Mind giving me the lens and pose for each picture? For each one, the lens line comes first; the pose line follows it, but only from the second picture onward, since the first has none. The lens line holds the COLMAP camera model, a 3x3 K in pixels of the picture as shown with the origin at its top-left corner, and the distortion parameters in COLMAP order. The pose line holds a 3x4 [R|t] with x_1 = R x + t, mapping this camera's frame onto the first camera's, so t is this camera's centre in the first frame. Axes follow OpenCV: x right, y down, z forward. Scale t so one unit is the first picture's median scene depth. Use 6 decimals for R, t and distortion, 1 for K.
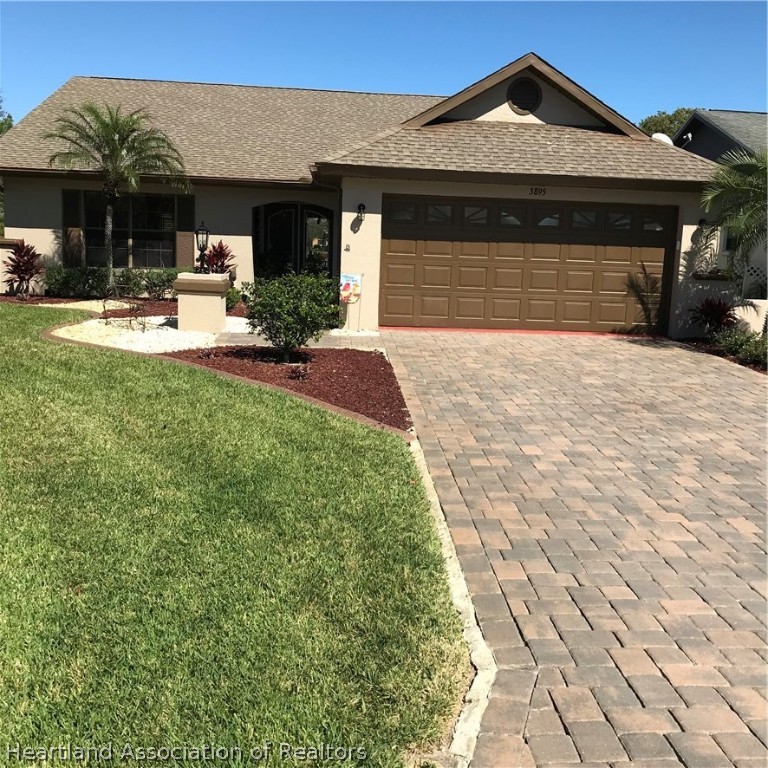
lens RADIAL K [[896.0, 0, 384.1], [0, 896.0, 383.8], [0, 0, 1]] dist [0.066095, 0.000000]
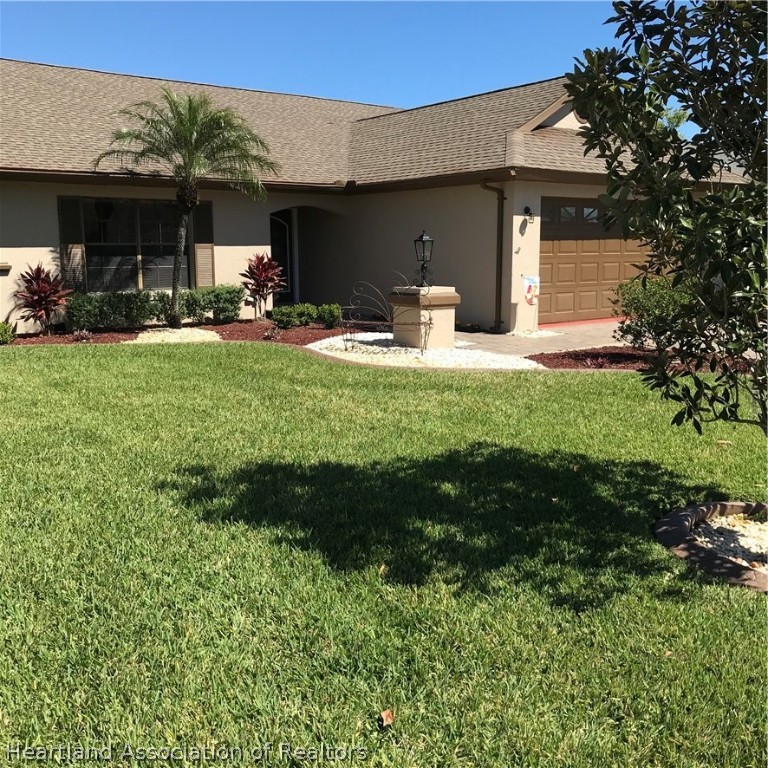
lens RADIAL K [[896.0, 0, 383.8], [0, 896.0, 384.7], [0, 0, 1]] dist [0.066095, 0.000000]
pose [[0.818592, -0.128209, 0.559883, -0.700264], [0.126672, 0.991066, 0.041742, -0.059517], [-0.560233, 0.036751, 0.827519, 0.238617]]
